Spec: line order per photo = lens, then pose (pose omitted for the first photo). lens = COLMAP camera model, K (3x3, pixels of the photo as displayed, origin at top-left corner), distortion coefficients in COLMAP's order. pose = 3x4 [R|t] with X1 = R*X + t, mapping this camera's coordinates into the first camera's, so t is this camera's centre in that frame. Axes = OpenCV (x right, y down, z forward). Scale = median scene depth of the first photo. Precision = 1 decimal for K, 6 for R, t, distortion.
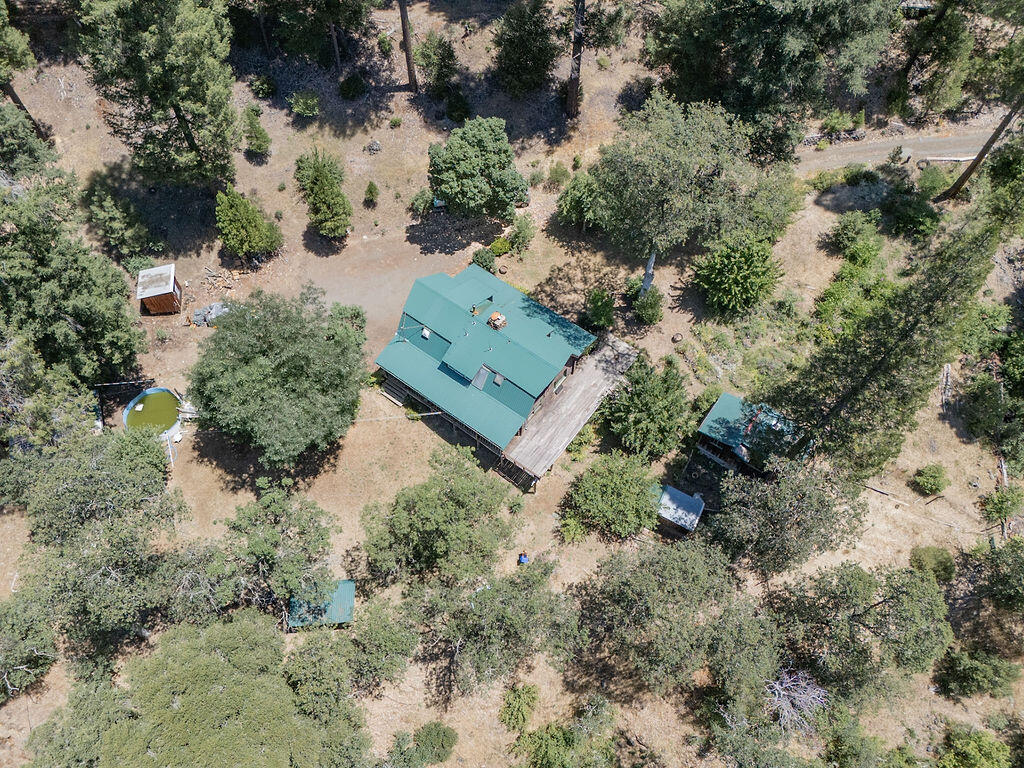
lens RADIAL K [[693.4, 0, 512.0], [0, 693.4, 384.0], [0, 0, 1]] dist [-0.001073, -0.002363]
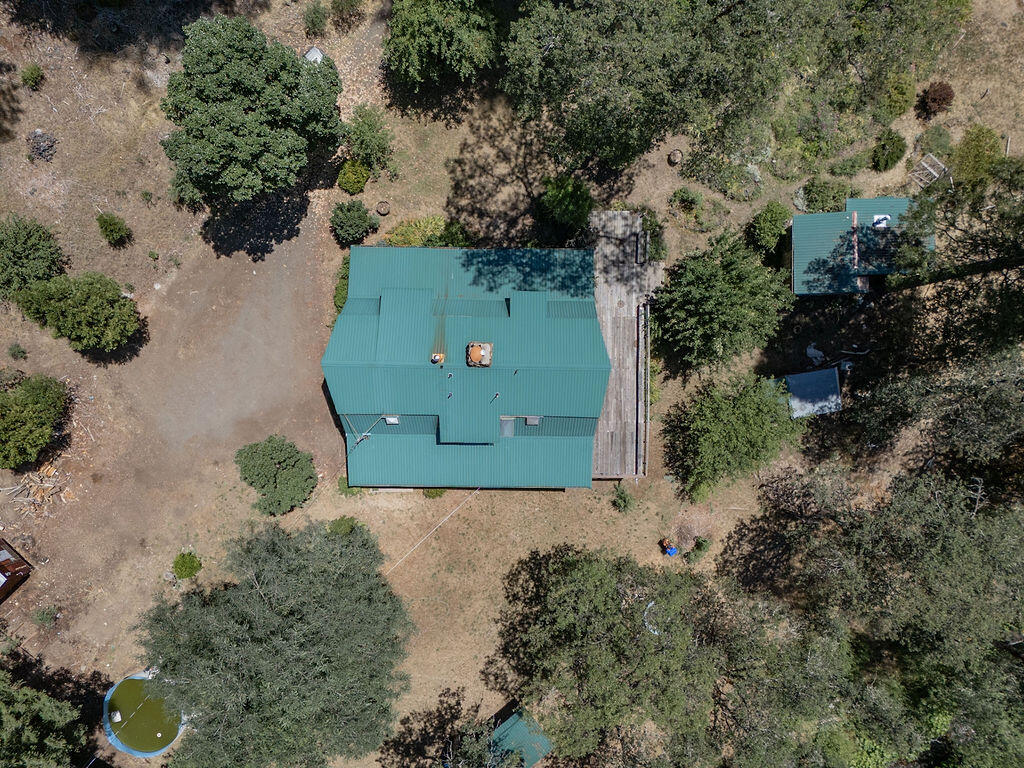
lens RADIAL K [[693.4, 0, 512.0], [0, 693.4, 384.0], [0, 0, 1]] dist [-0.001073, -0.002363]
pose [[0.804055, -0.594547, -0.003045, -0.010435], [0.520675, 0.701661, 0.486384, -0.308111], [-0.287041, -0.392665, 0.873740, 0.368183]]
